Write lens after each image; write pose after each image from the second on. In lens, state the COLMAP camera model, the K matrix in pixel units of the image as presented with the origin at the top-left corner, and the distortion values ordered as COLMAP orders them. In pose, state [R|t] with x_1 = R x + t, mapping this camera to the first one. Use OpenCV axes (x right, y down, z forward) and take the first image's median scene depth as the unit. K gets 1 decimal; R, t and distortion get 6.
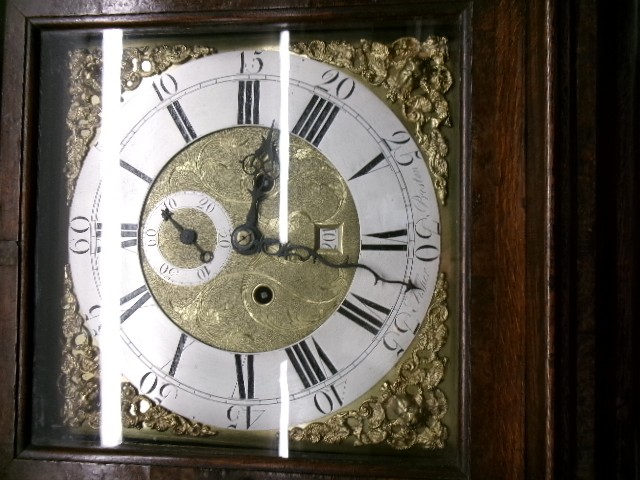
lens RADIAL K [[522.0, 0, 319.2], [0, 522.0, 239.5], [0, 0, 1]] dist [-0.009462, 0.016169]
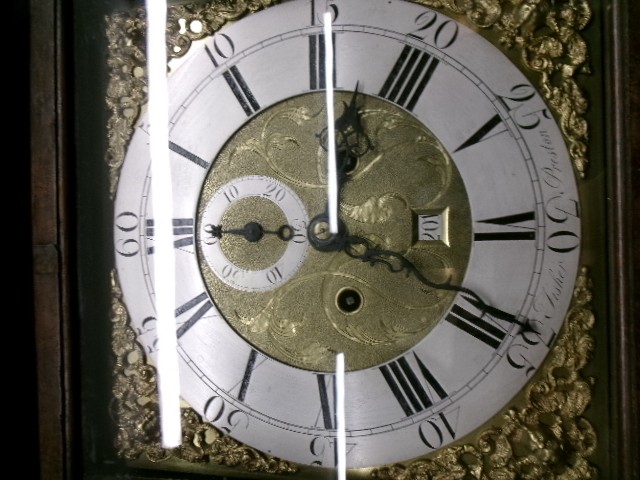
lens RADIAL K [[522.0, 0, 322.0], [0, 522.0, 242.7], [0, 0, 1]] dist [-0.009462, 0.016169]
pose [[0.995359, -0.033756, -0.090122, -0.074662], [0.035581, 0.999191, 0.018730, 0.000698], [0.089416, -0.021850, 0.995755, 0.199951]]
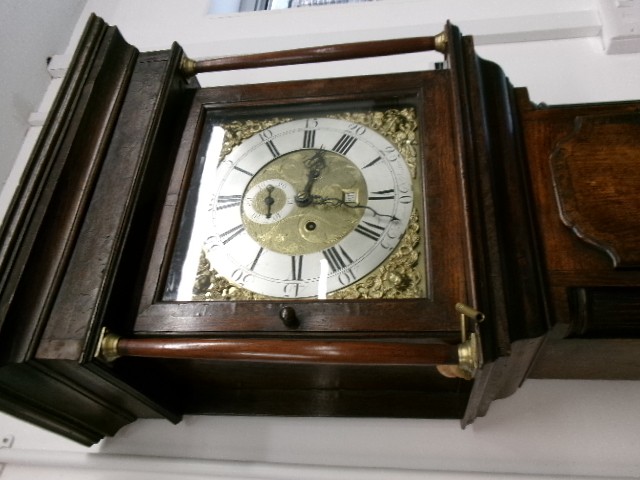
lens RADIAL K [[522.0, 0, 321.8], [0, 522.0, 250.3], [0, 0, 1]] dist [-0.009462, 0.016169]
pose [[0.997118, 0.016599, -0.074030, 0.056772], [-0.050308, 0.875055, -0.481402, 1.010768], [0.056789, 0.483739, 0.873368, -0.455520]]
